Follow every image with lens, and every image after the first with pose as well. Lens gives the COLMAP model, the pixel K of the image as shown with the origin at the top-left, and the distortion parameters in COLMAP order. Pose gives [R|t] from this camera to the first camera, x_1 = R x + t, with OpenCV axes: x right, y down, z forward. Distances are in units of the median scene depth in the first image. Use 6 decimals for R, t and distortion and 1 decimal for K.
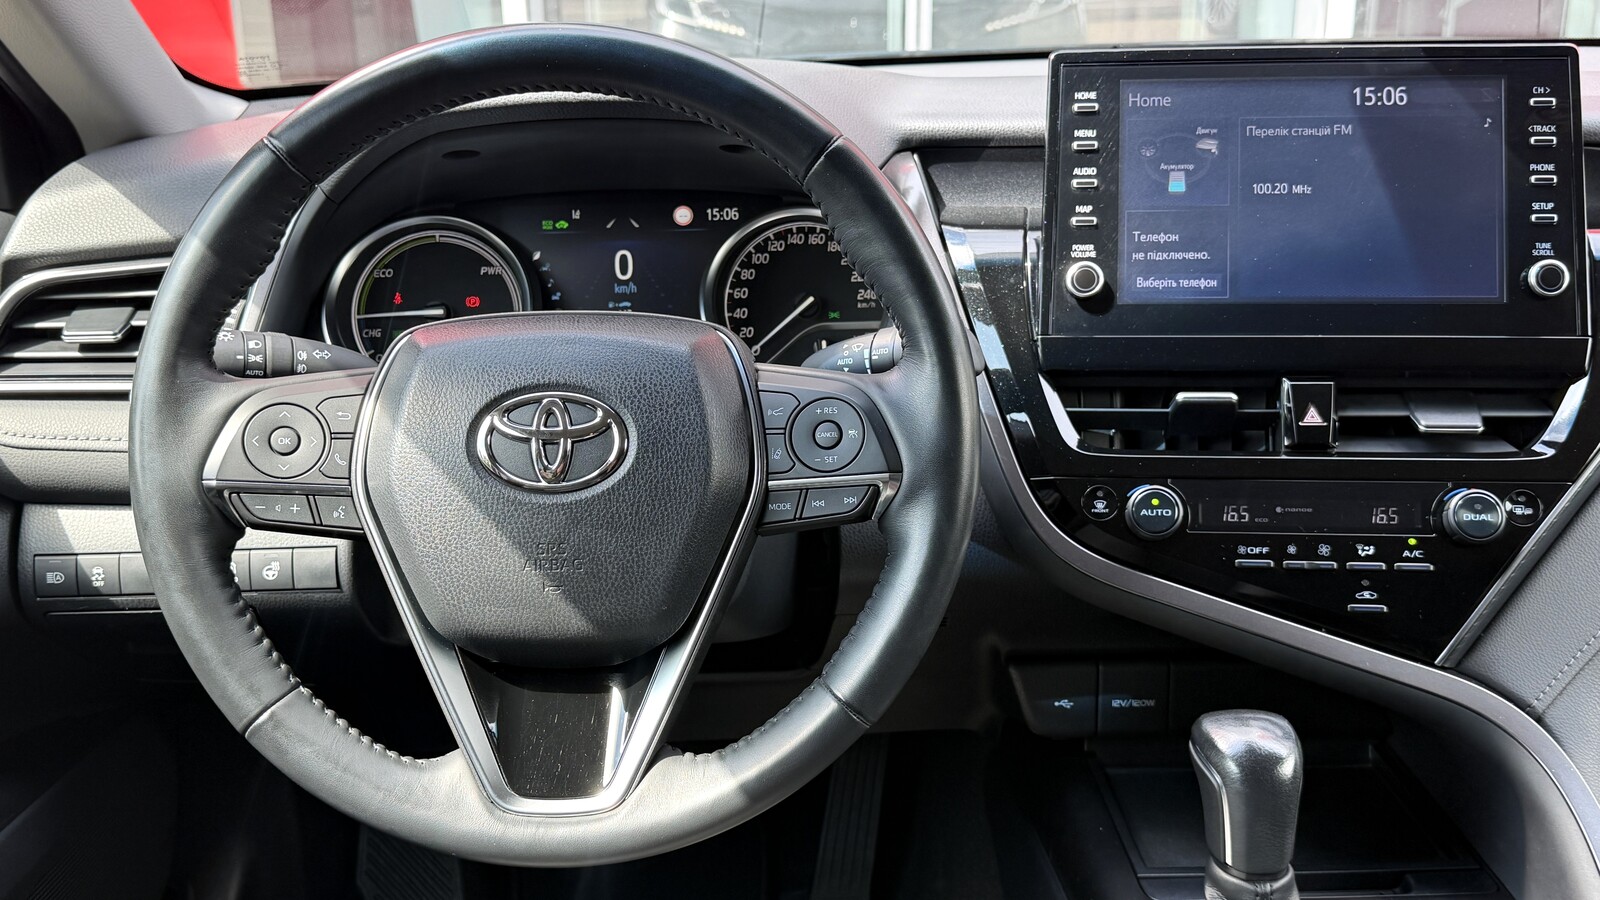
lens RADIAL K [[1524.7, 0, 800.0], [0, 1524.7, 450.0], [0, 0, 1]] dist [0.196603, -0.442832]
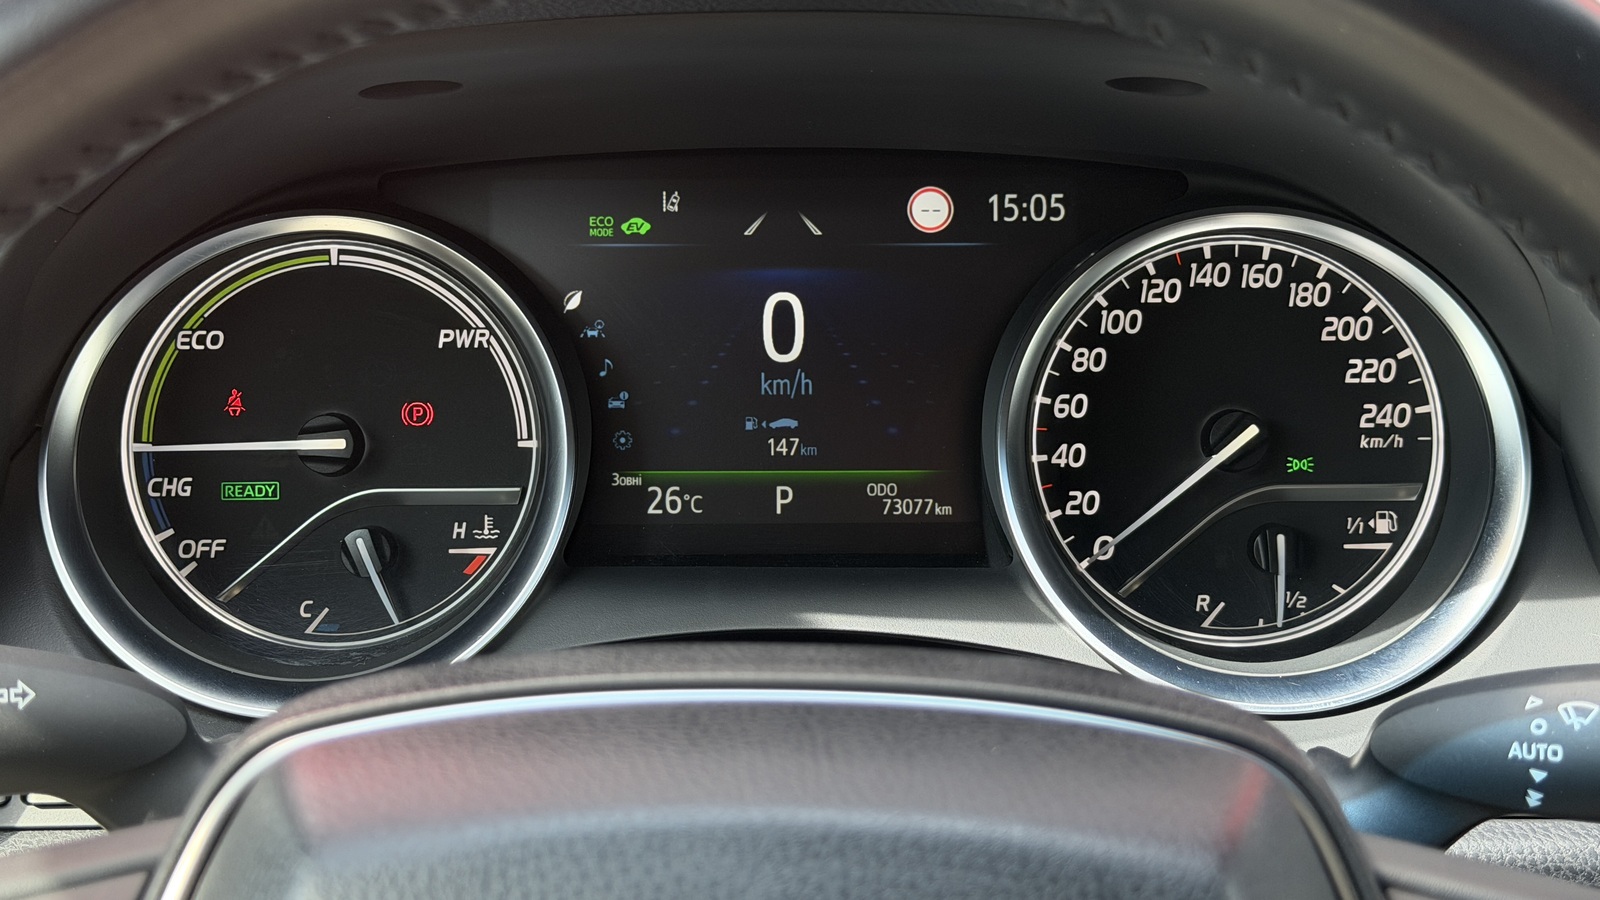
lens RADIAL K [[2174.7, 0, 800.0], [0, 2174.7, 450.0], [0, 0, 1]] dist [0.137380, 0.022372]
pose [[0.999694, 0.024665, -0.002059, -0.127120], [-0.024525, 0.998353, 0.051860, -0.138631], [0.003335, -0.051794, 0.998652, 0.487212]]
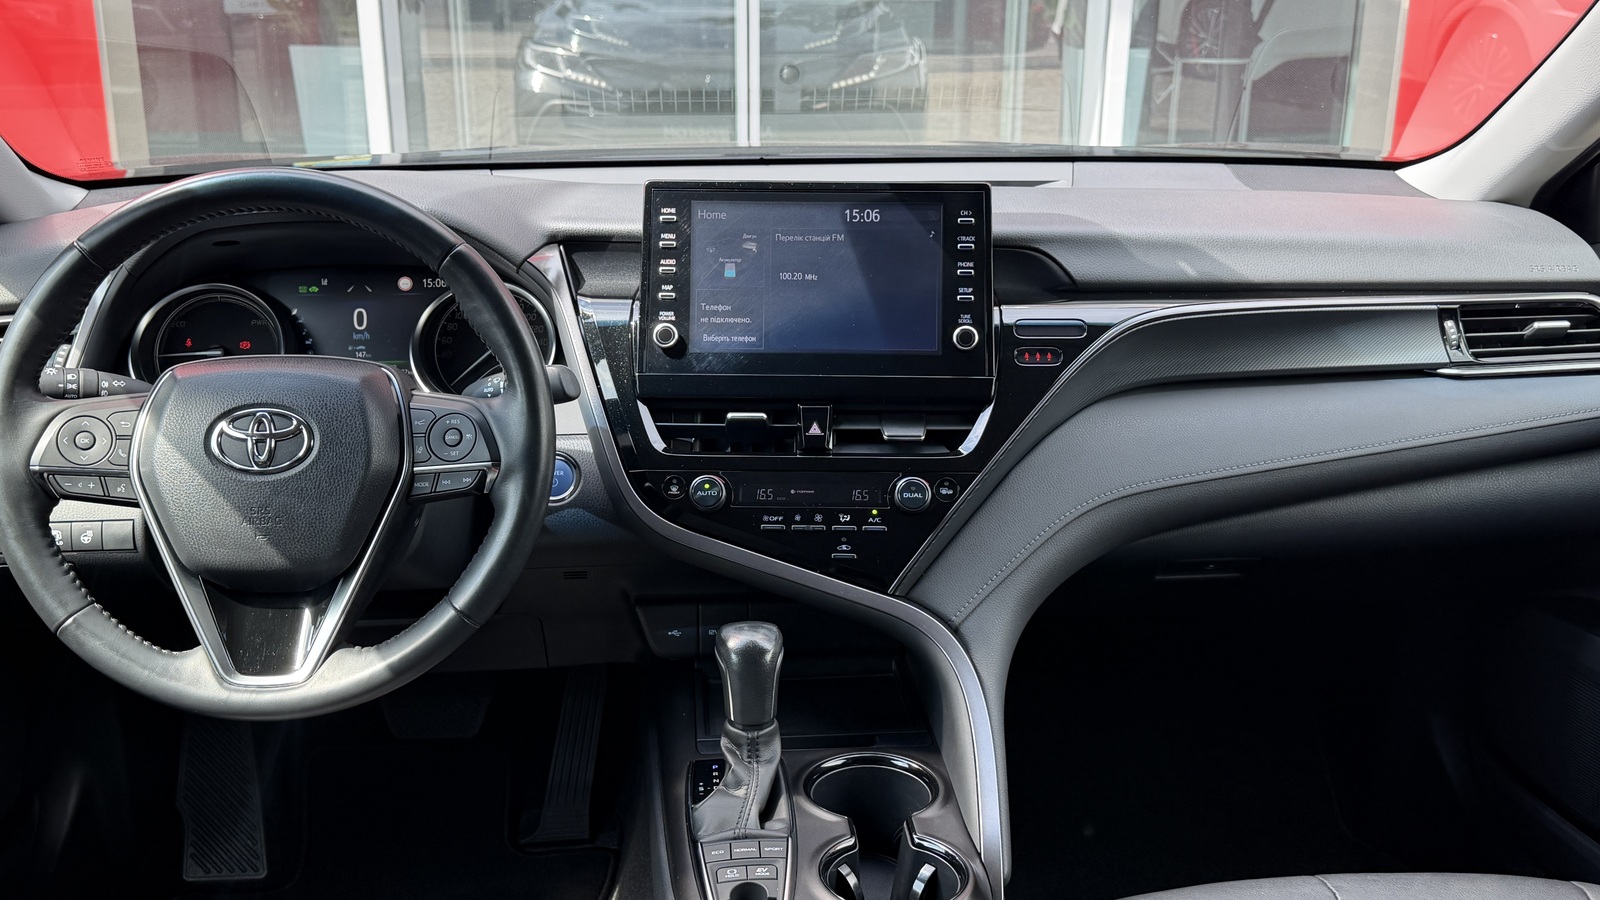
lens RADIAL K [[1524.7, 0, 800.0], [0, 1524.7, 450.0], [0, 0, 1]] dist [0.196603, -0.442832]
pose [[0.998195, 0.001628, 0.060036, 0.227406], [-0.000390, 0.999787, -0.020631, 0.028675], [-0.060057, 0.020570, 0.997983, -0.465844]]
